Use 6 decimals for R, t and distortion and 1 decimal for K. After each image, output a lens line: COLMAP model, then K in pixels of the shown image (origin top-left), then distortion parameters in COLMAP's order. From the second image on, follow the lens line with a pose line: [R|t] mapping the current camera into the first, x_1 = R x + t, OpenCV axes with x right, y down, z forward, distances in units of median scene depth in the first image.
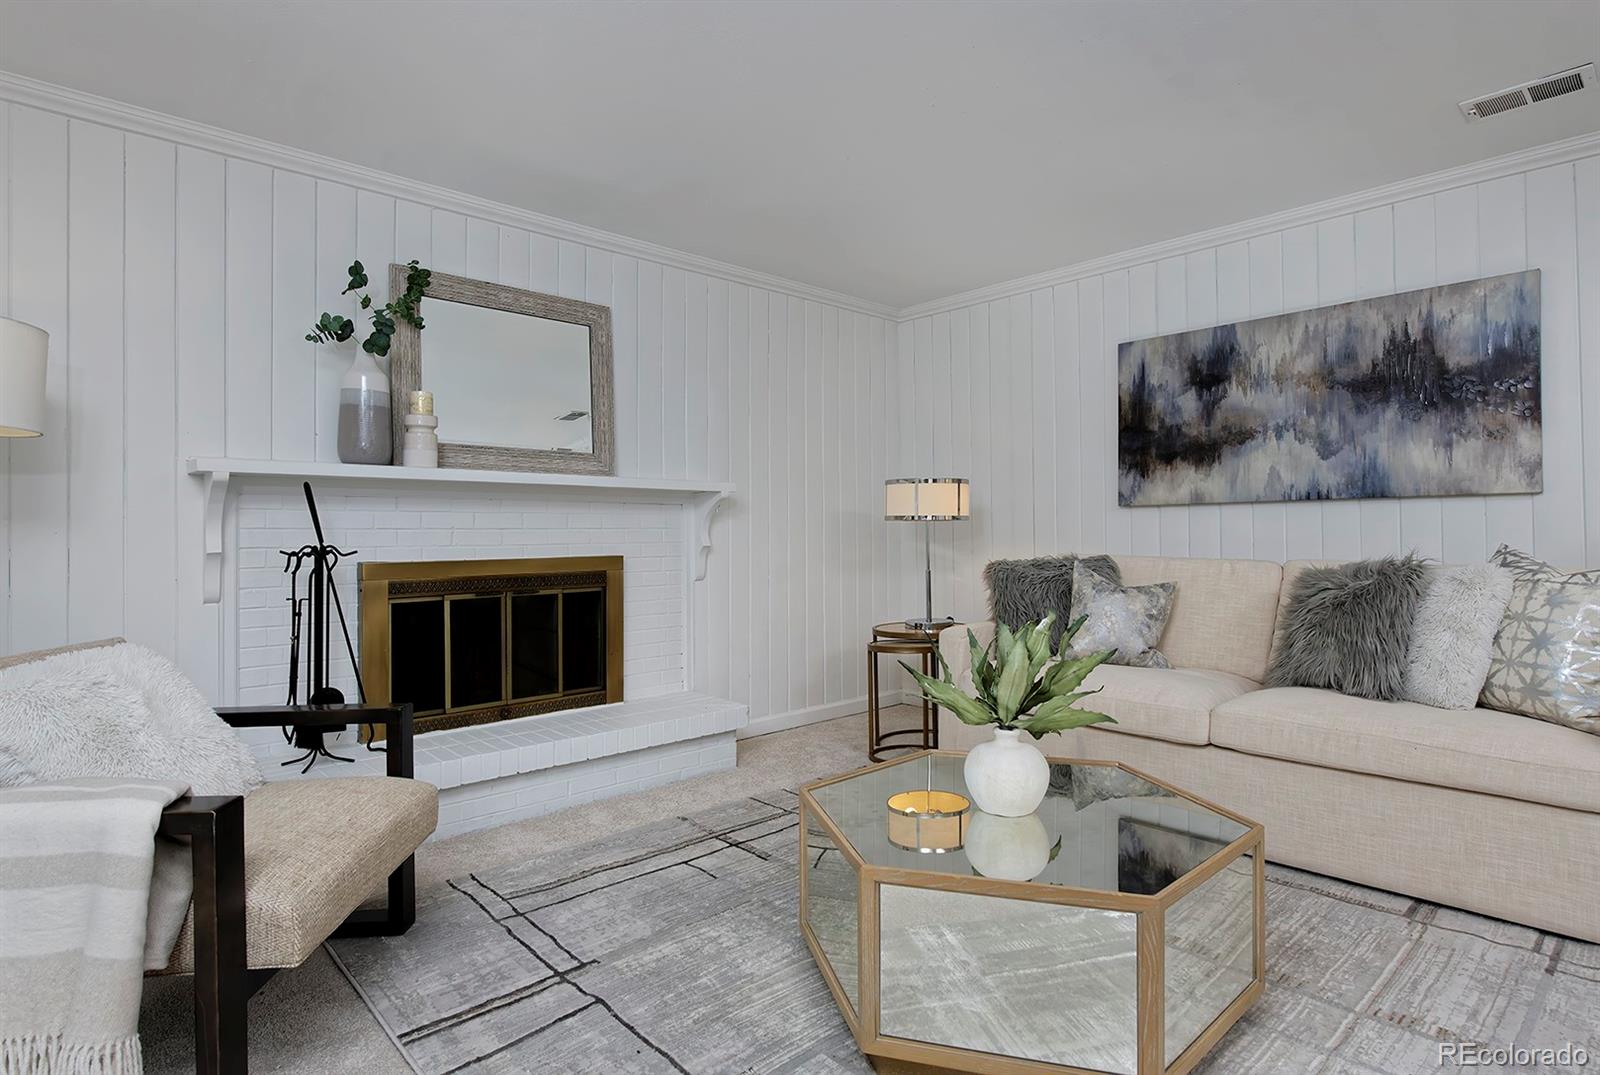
lens RADIAL K [[845.1, 0, 800.0], [0, 845.1, 537.5], [0, 0, 1]] dist [-0.003406, 0.000112]
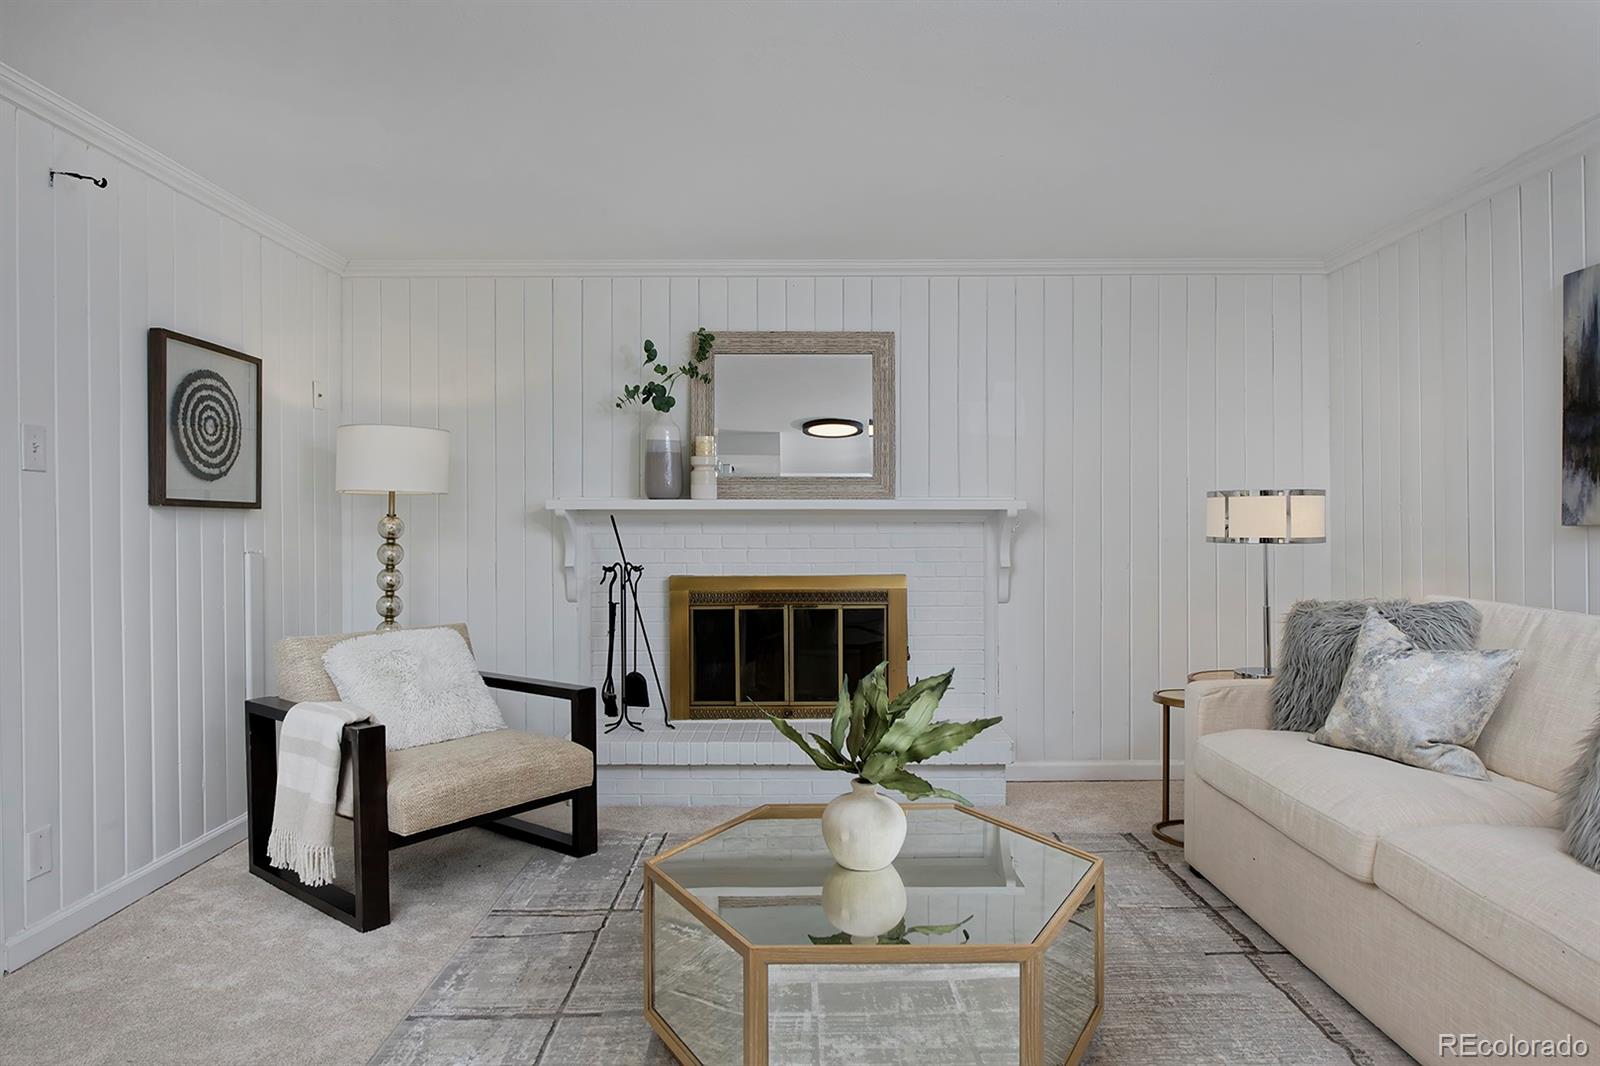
lens RADIAL K [[969.7, 0, 800.0], [0, 969.7, 533.0], [0, 0, 1]] dist [-0.003033, -0.001279]
pose [[0.732619, 0.008165, -0.680590, 0.560924], [-0.005983, 0.999967, 0.005556, -0.039653], [0.680612, 0.000001, 0.732644, 0.071555]]
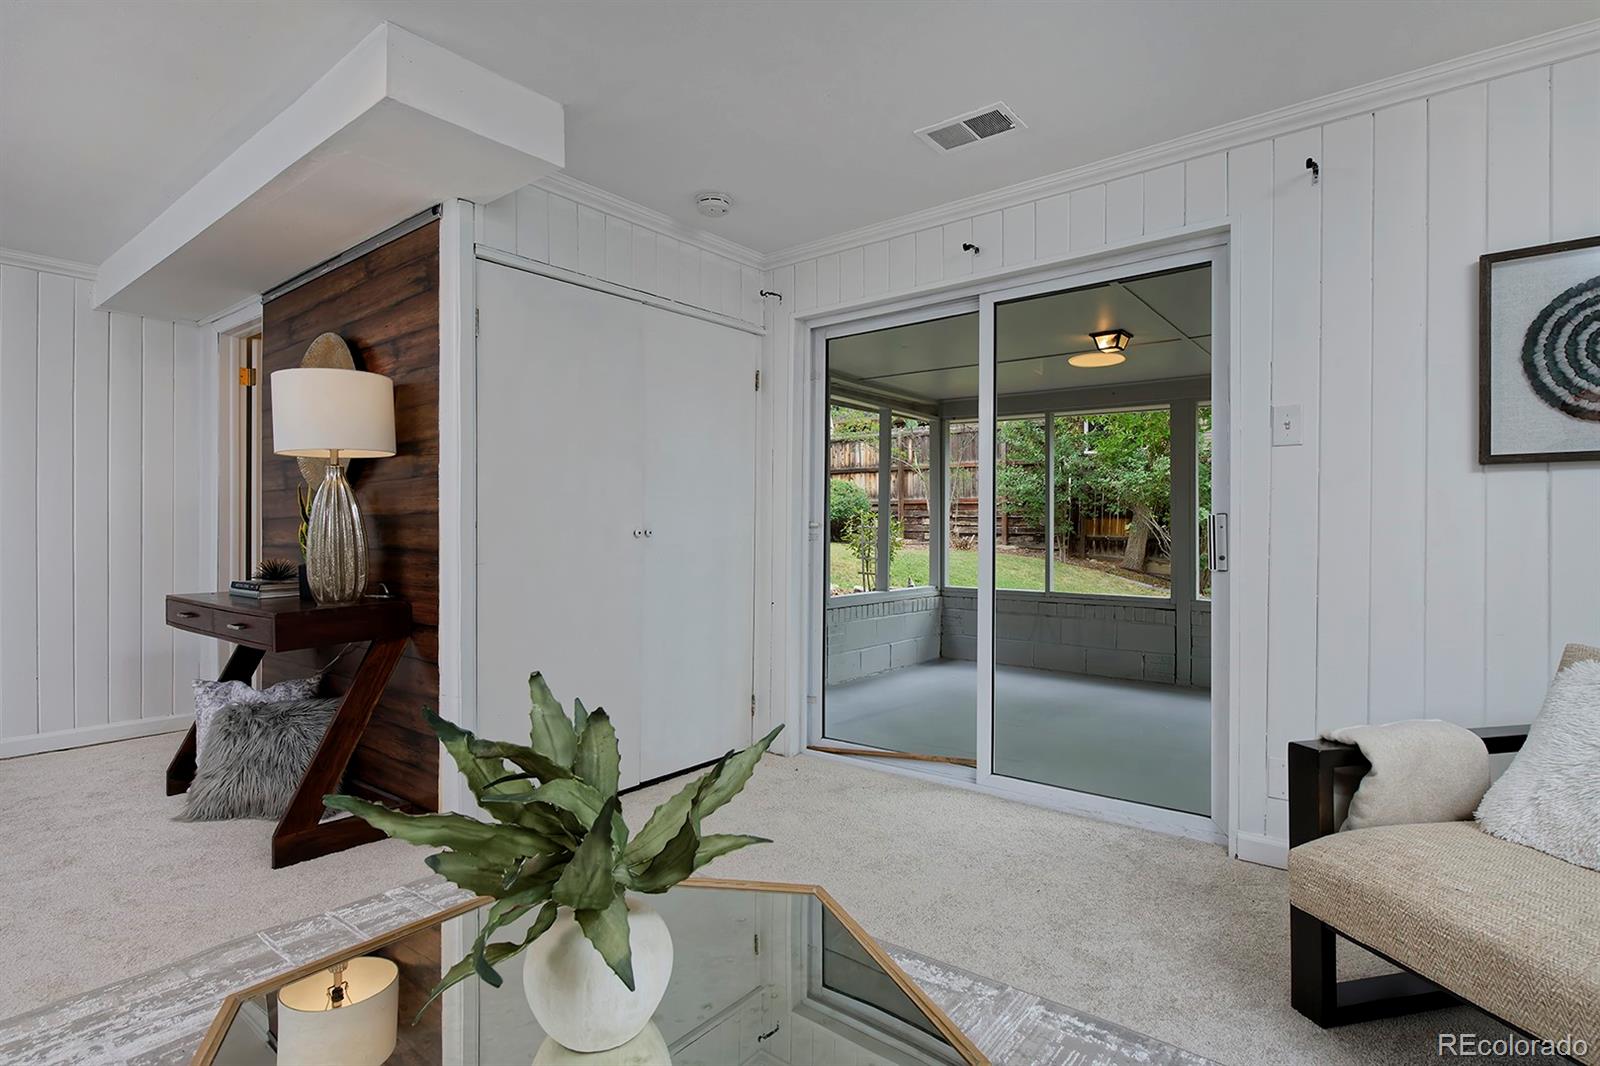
lens RADIAL K [[782.5, 0, 800.0], [0, 782.5, 533.0], [0, 0, 1]] dist [0.000668, 0.001283]
pose [[-0.991008, 0.006937, -0.133619, 0.100999], [0.004844, 0.999861, 0.015980, -0.013995], [0.133712, 0.015189, -0.990904, 0.916927]]
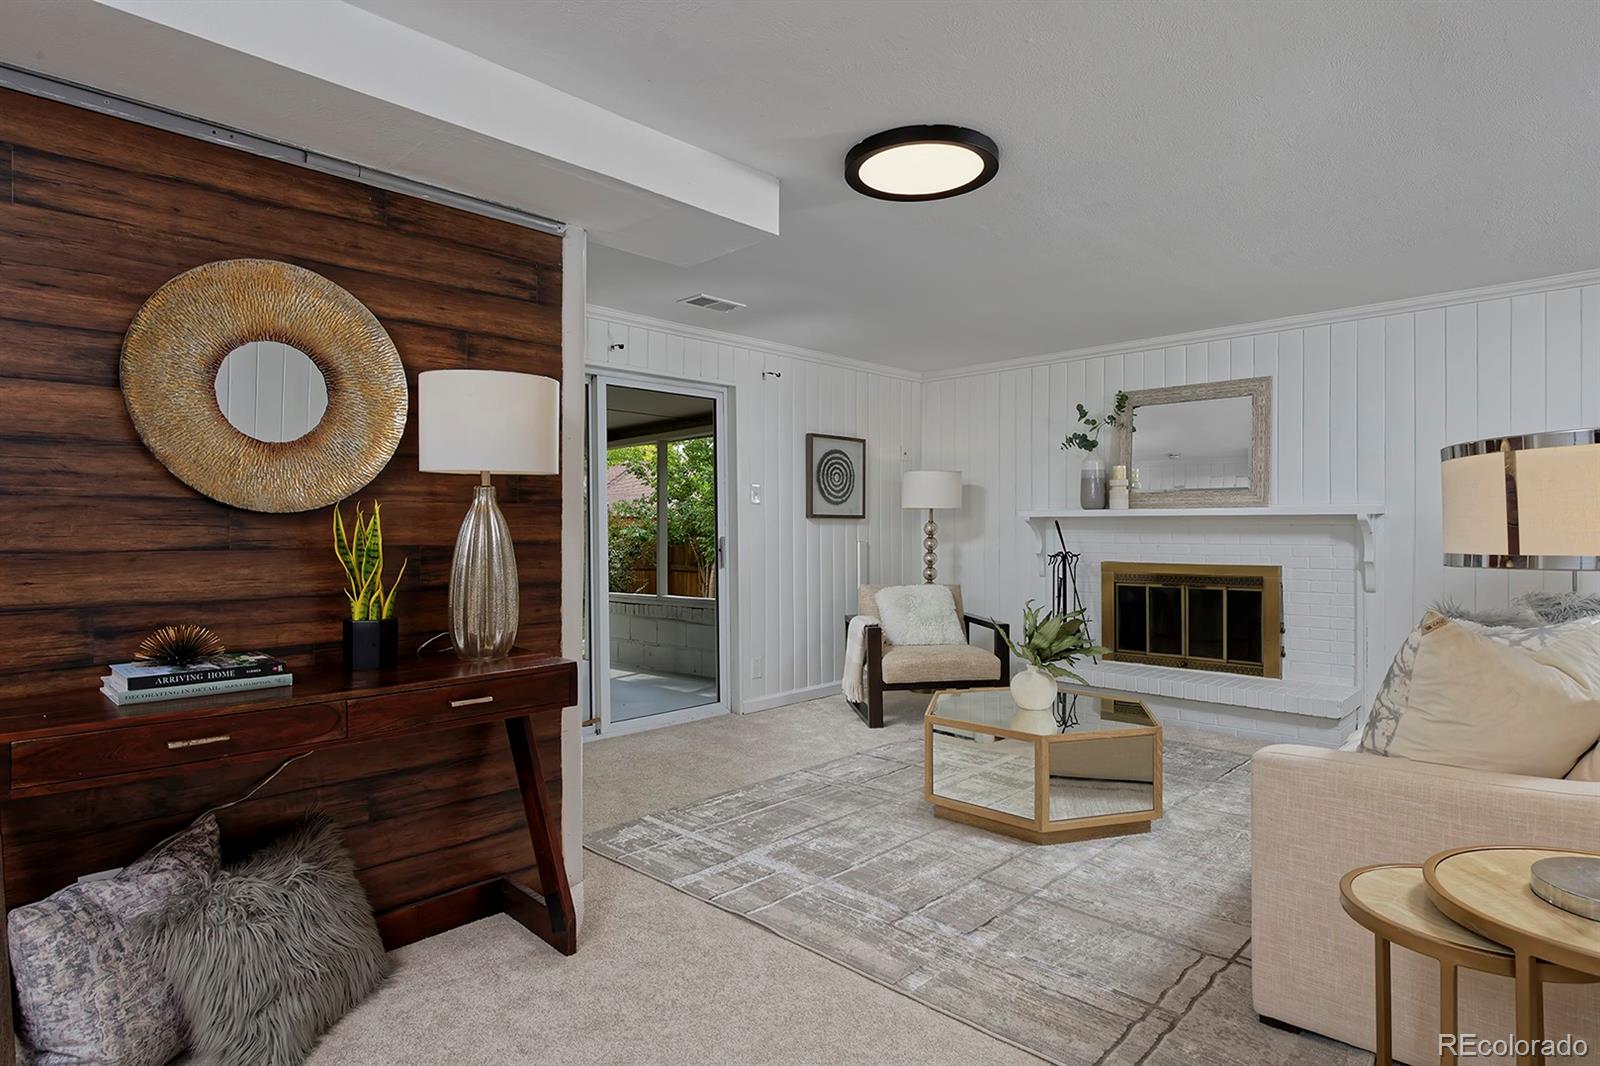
lens RADIAL K [[896.9, 0, 800.0], [0, 896.9, 533.0], [0, 0, 1]] dist [-0.002044, -0.000516]
pose [[0.042584, 0.009878, -0.999044, 1.300387], [-0.005001, 0.999941, 0.009673, -0.044199], [0.999080, 0.004585, 0.042631, 0.241831]]
